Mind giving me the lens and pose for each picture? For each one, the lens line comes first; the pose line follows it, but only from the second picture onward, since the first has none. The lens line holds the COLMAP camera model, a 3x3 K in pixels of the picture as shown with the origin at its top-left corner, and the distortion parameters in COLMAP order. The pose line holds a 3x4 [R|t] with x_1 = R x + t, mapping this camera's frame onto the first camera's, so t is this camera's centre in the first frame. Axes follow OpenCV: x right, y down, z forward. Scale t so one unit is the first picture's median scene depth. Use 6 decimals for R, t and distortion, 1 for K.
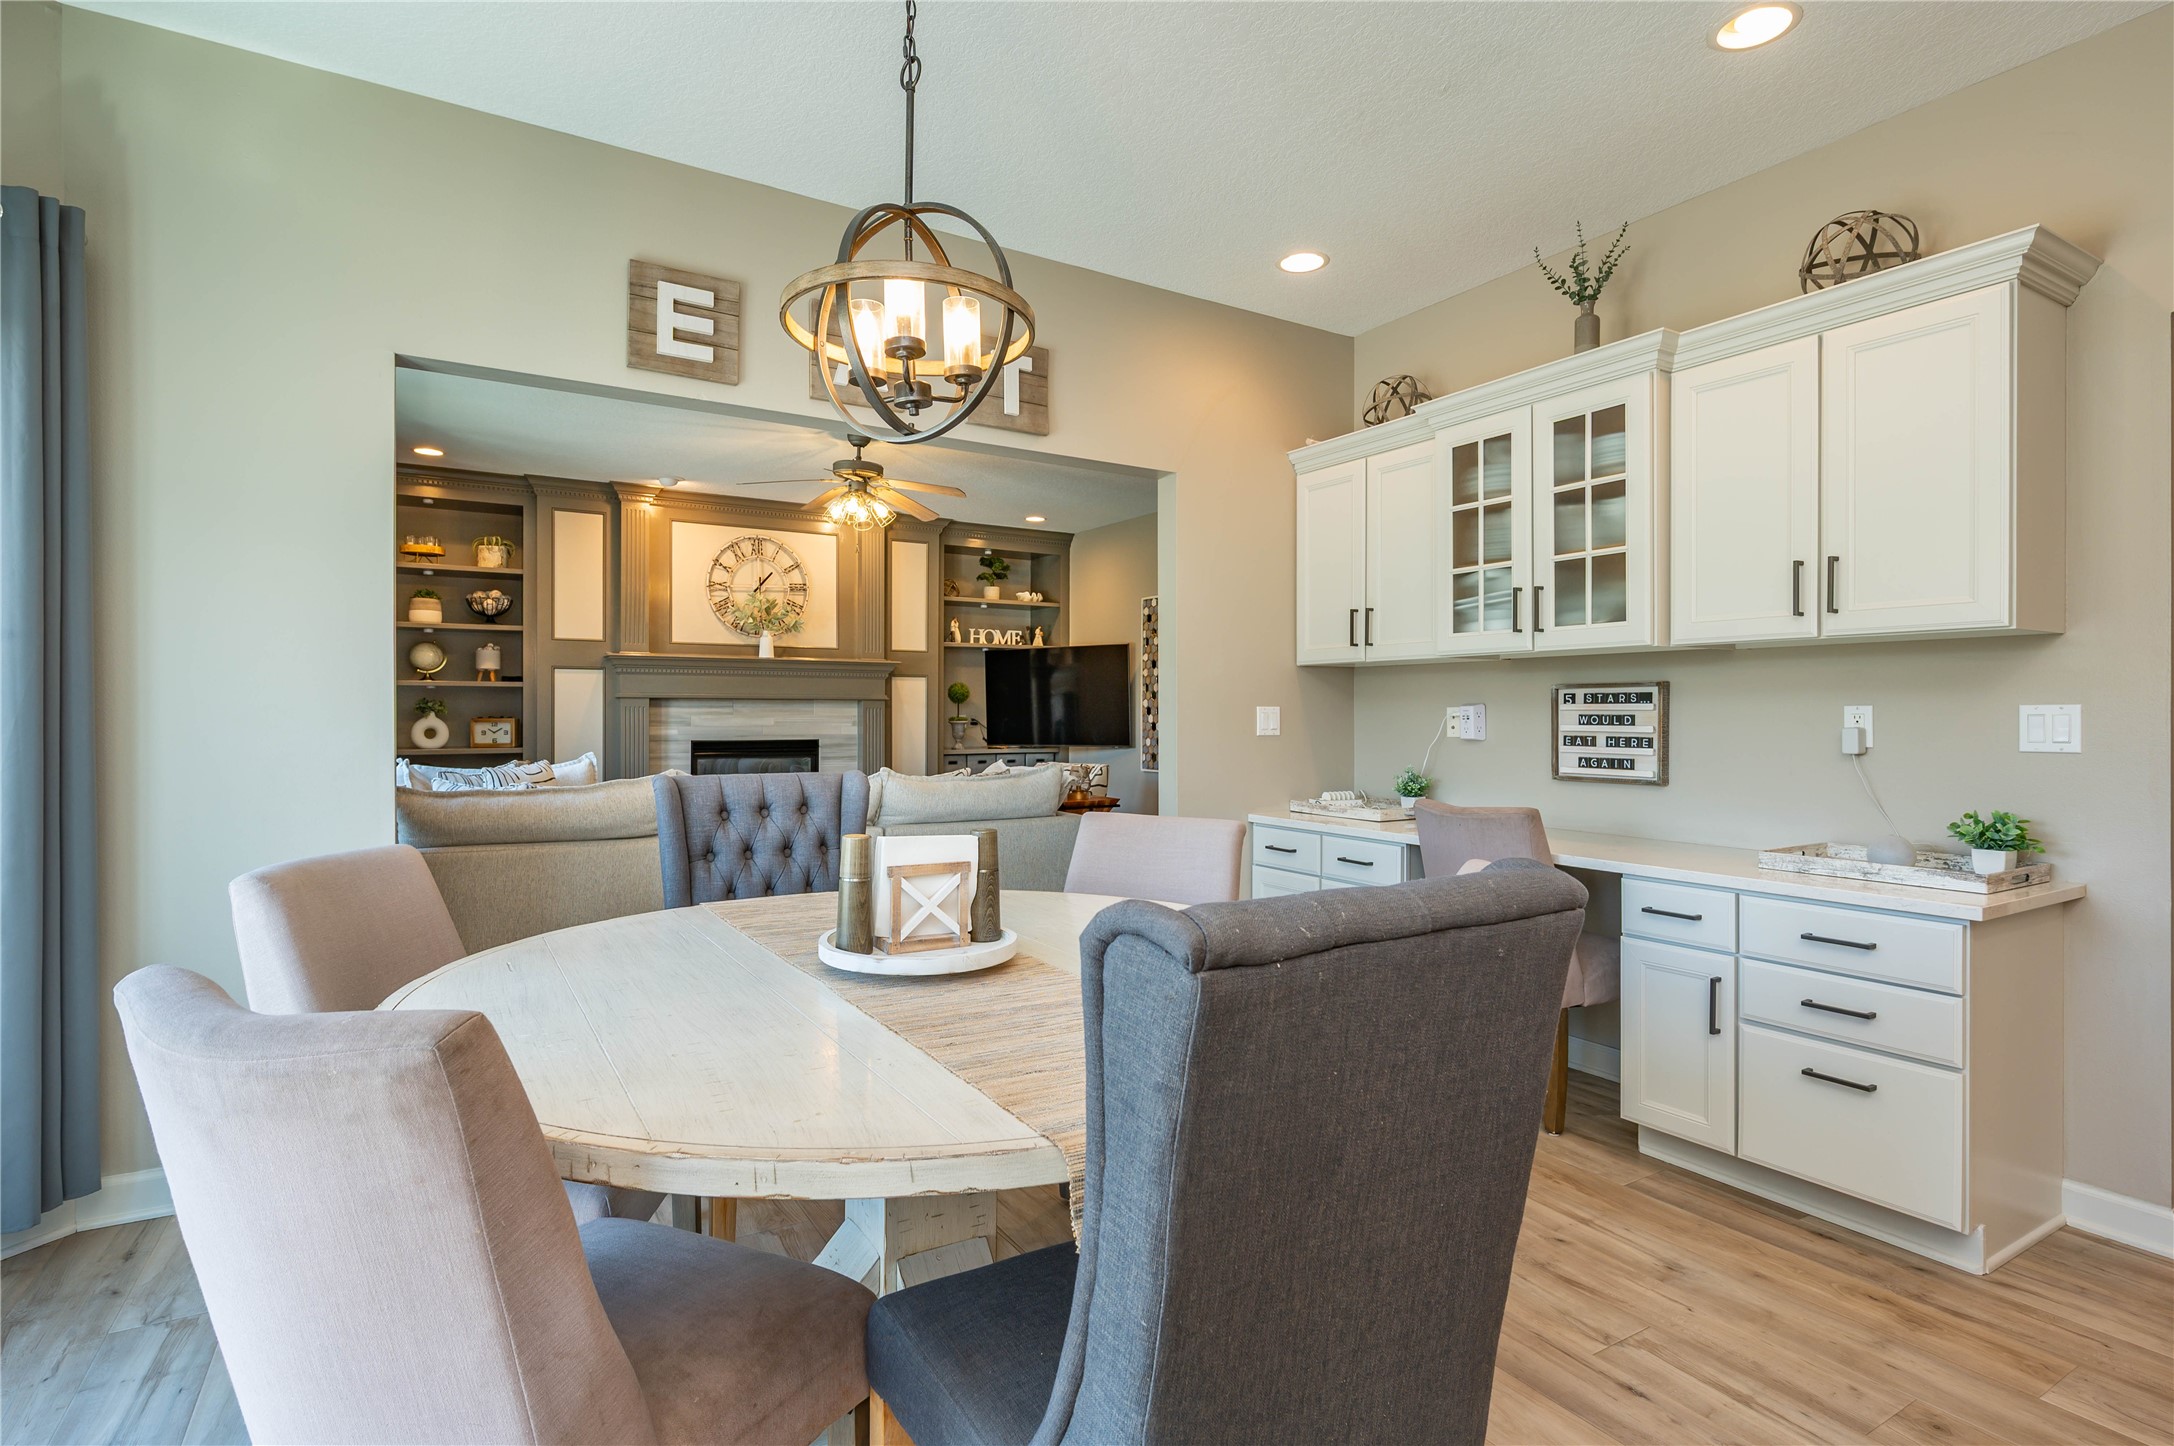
lens RADIAL K [[1075.8, 0, 1079.9], [0, 1075.8, 715.0], [0, 0, 1]] dist [-0.000599, 0.000264]
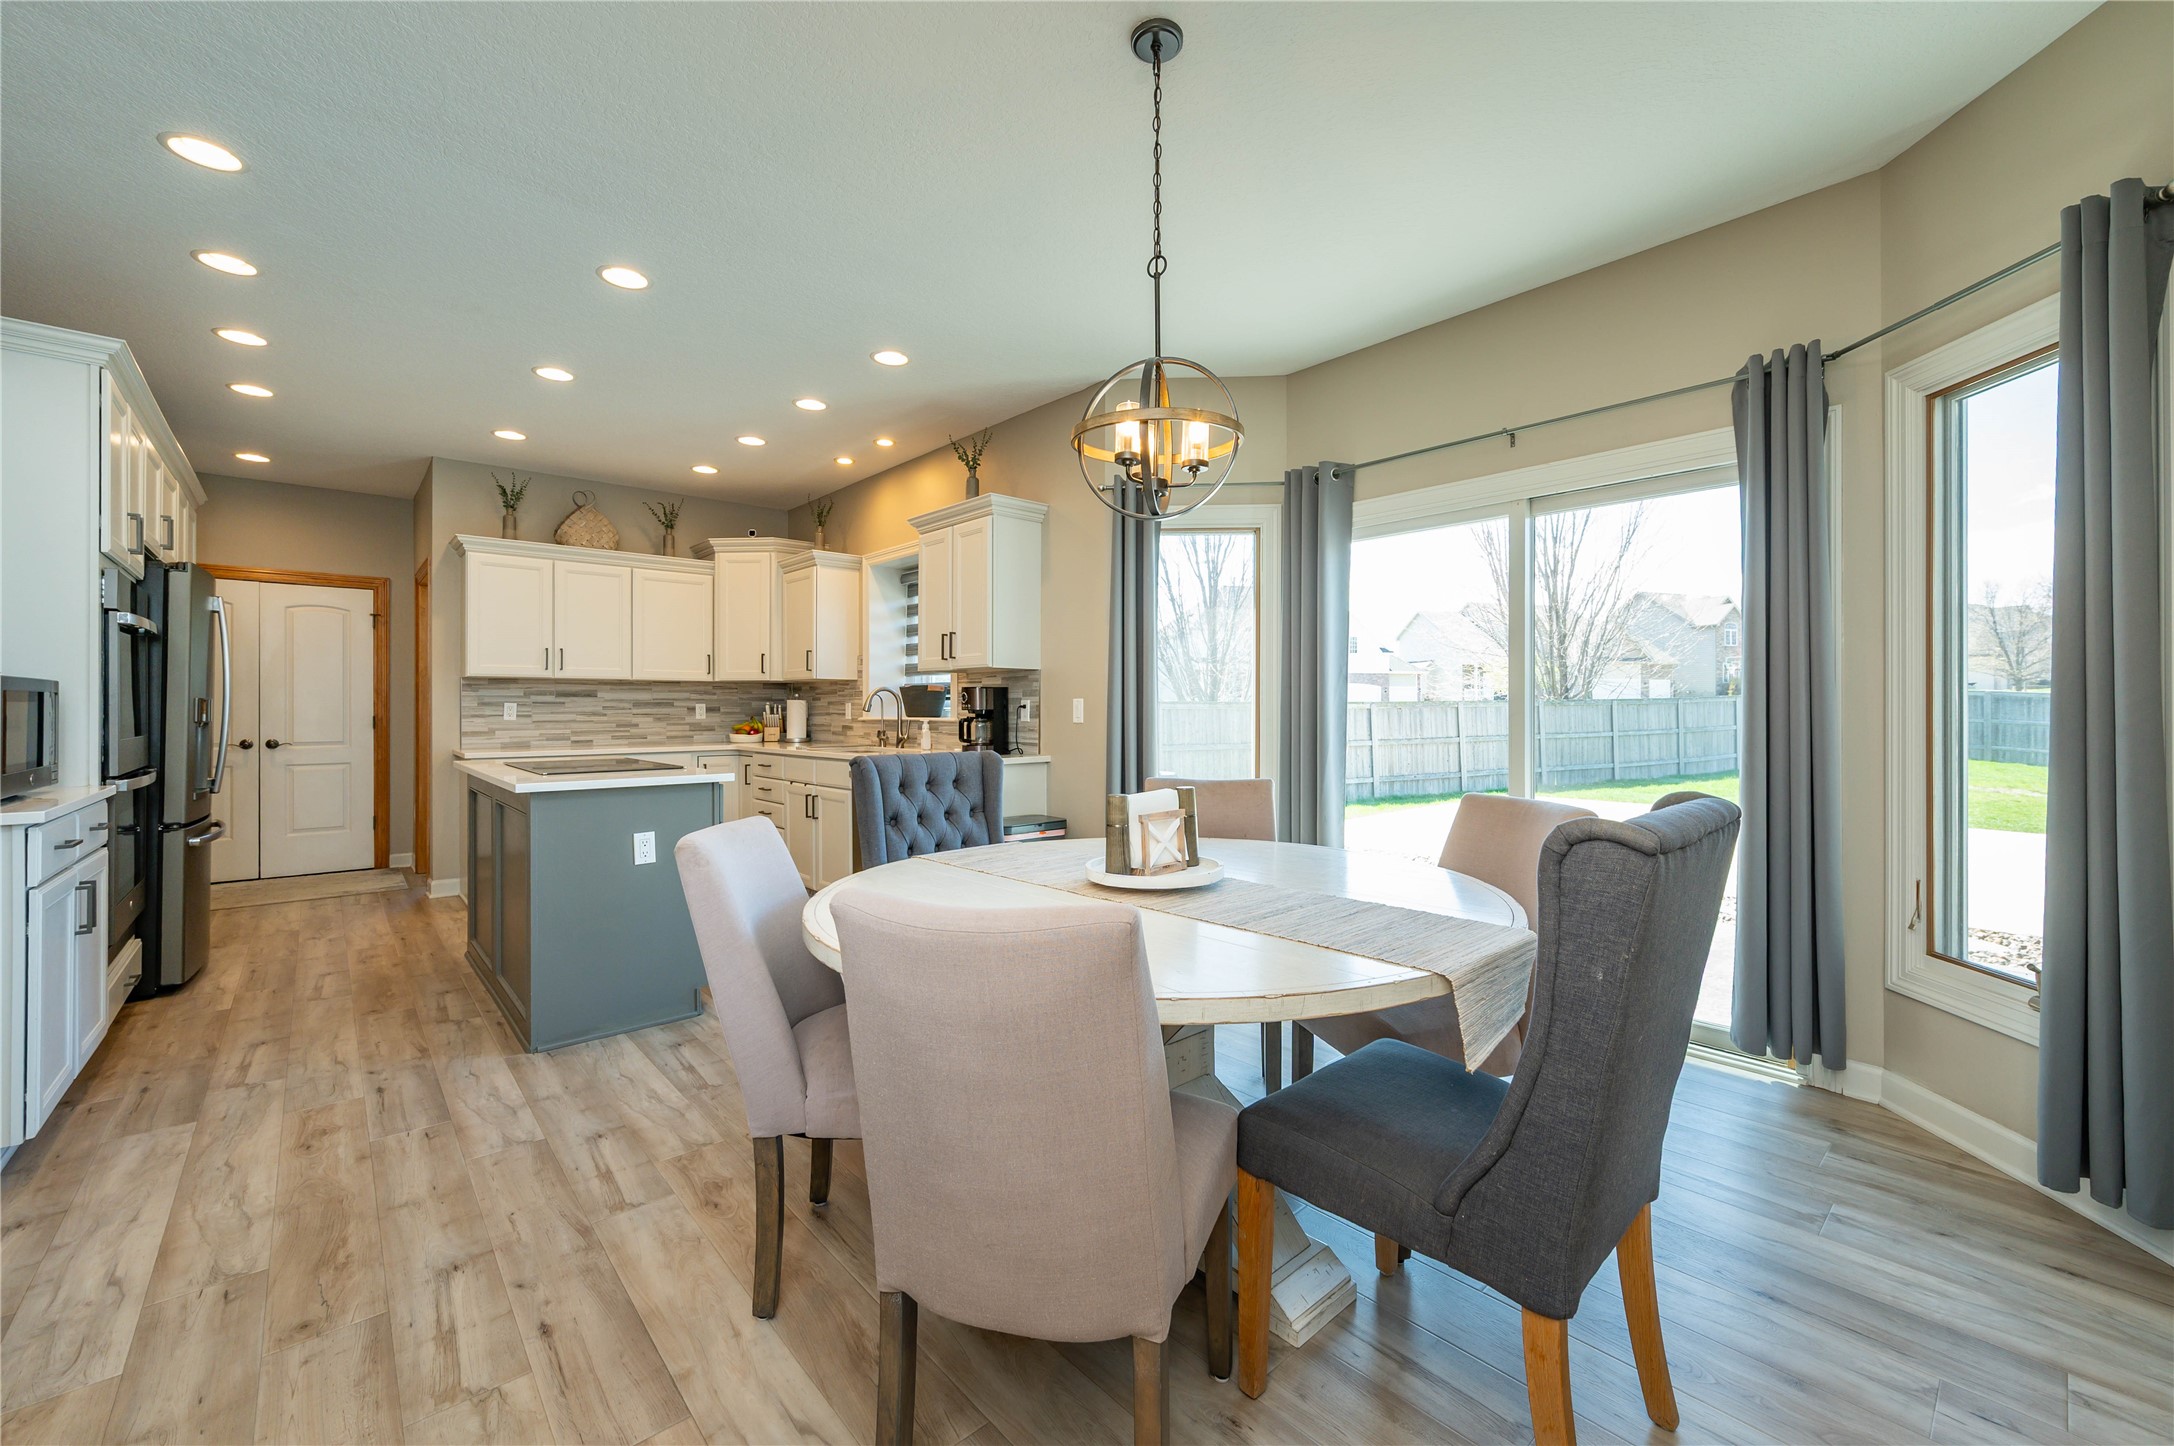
lens RADIAL K [[867.8, 0, 1089.1], [0, 867.8, 708.3], [0, 0, 1]] dist [-0.000523, 0.000247]
pose [[-0.981729, -0.000376, -0.190284, 0.035824], [-0.000381, 1.000000, -0.000008, 0.000095], [0.190284, 0.000065, -0.981729, 0.492131]]
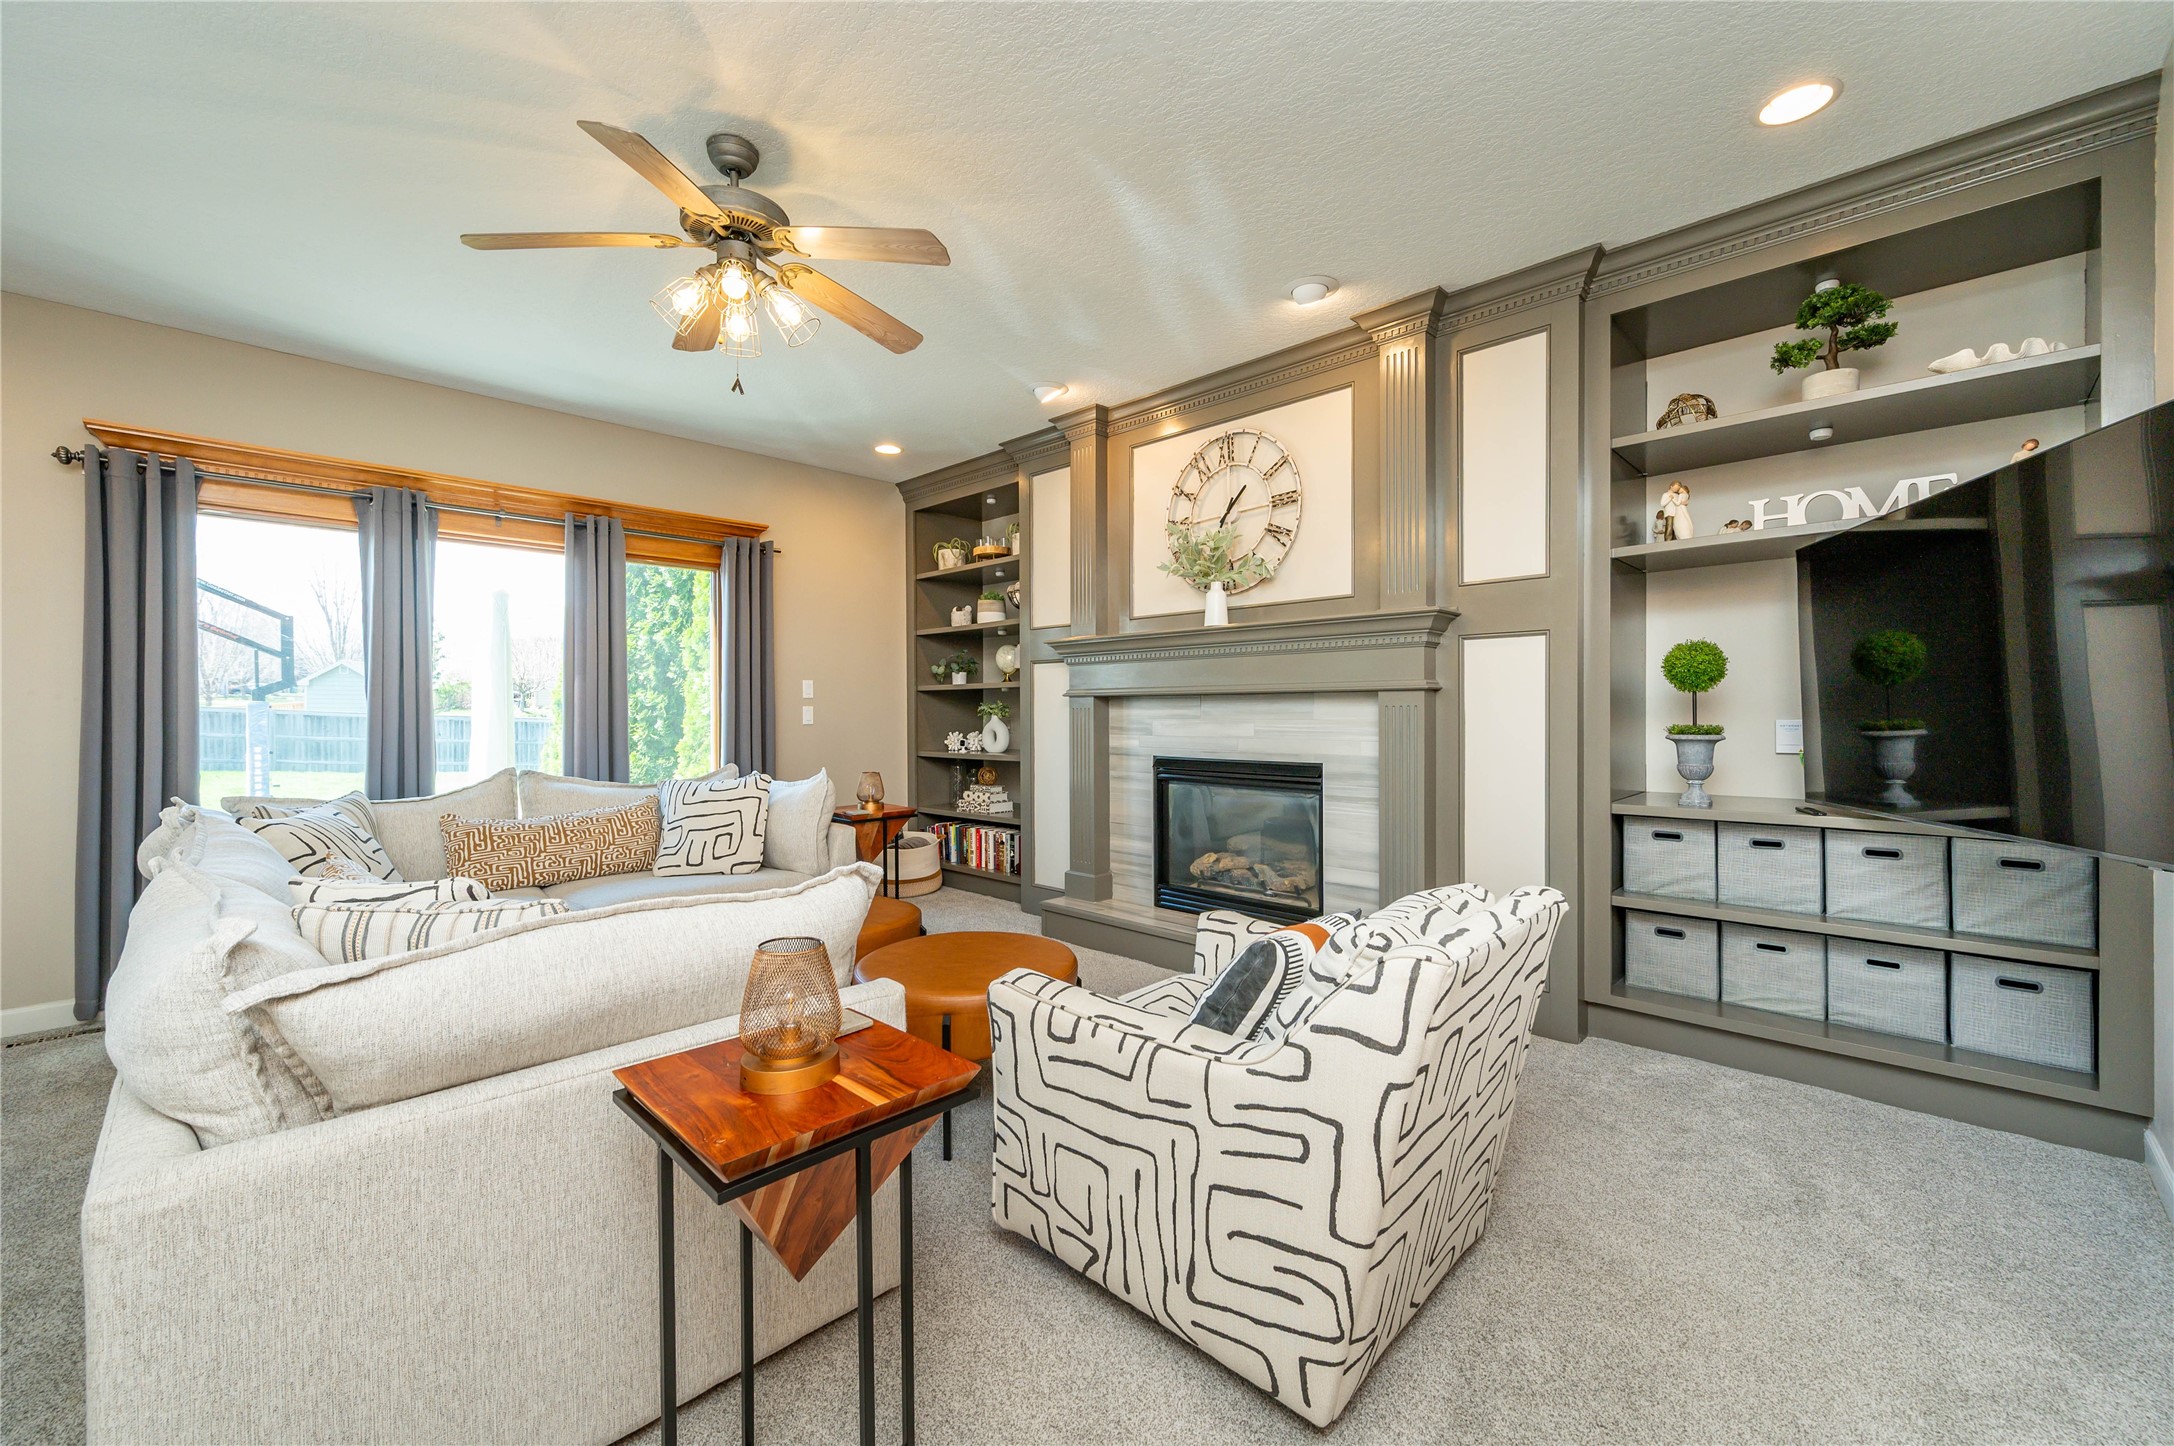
lens RADIAL K [[867.8, 0, 1089.1], [0, 867.8, 708.3], [0, 0, 1]] dist [-0.000523, 0.000247]
pose [[0.261632, -0.004811, -0.965156, 0.174086], [0.004305, 0.999983, -0.003817, -0.005099], [0.965158, -0.003157, 0.261648, 0.850042]]
